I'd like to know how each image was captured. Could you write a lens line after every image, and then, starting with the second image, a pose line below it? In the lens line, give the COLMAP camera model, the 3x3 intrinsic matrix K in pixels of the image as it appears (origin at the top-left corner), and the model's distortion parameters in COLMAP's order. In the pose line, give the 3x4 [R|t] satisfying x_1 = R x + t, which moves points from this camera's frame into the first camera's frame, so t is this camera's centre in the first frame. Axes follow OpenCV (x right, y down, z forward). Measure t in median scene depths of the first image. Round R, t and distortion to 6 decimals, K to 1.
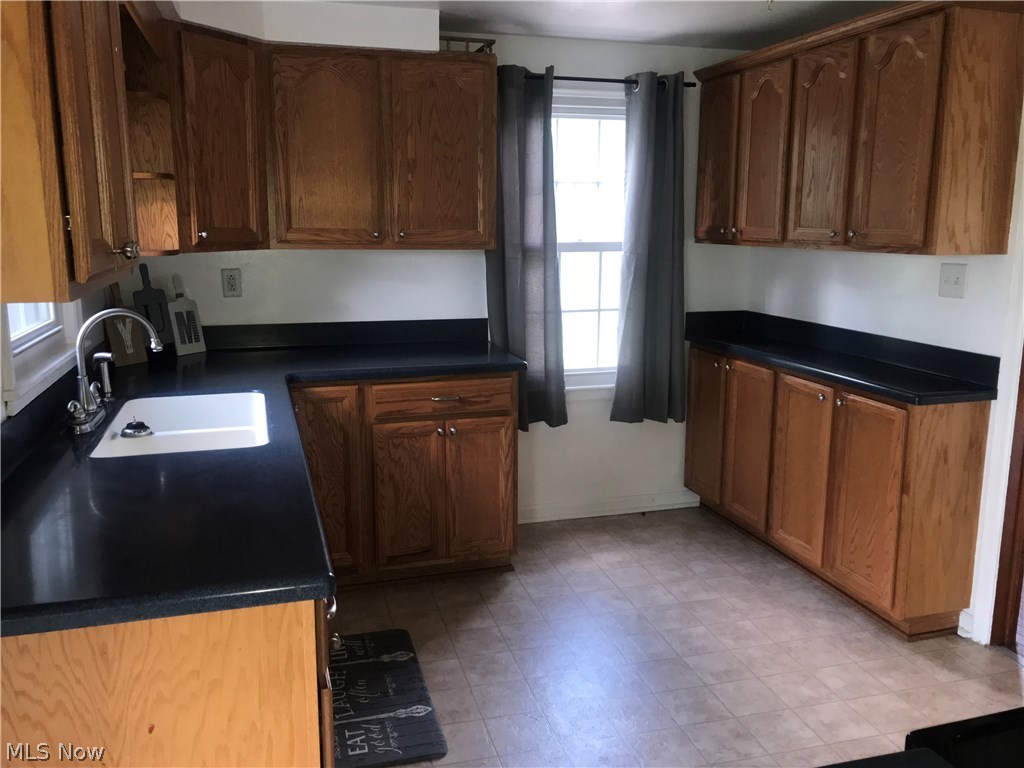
lens RADIAL K [[849.7, 0, 509.5], [0, 849.7, 380.7], [0, 0, 1]] dist [-0.001730, -0.001432]
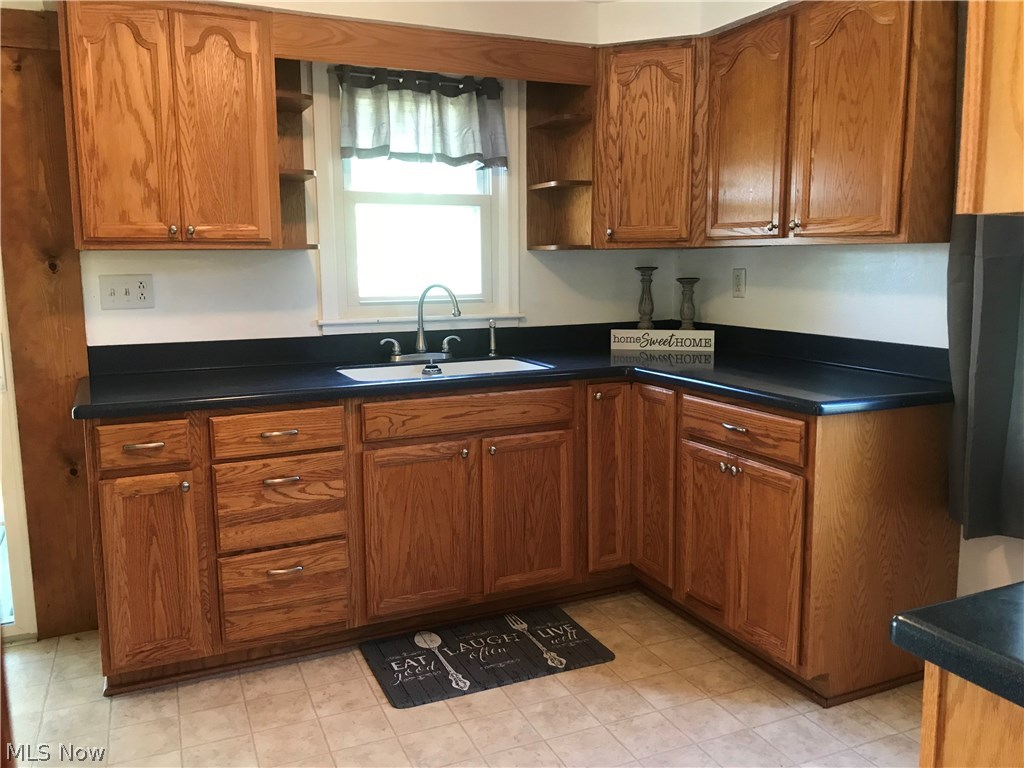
lens RADIAL K [[849.7, 0, 513.1], [0, 849.7, 383.2], [0, 0, 1]] dist [-0.001730, -0.001432]
pose [[0.127462, 0.139941, -0.981922, 0.689241], [-0.177107, 0.977297, 0.116292, -0.077916], [0.975903, 0.159083, 0.149353, 0.682685]]
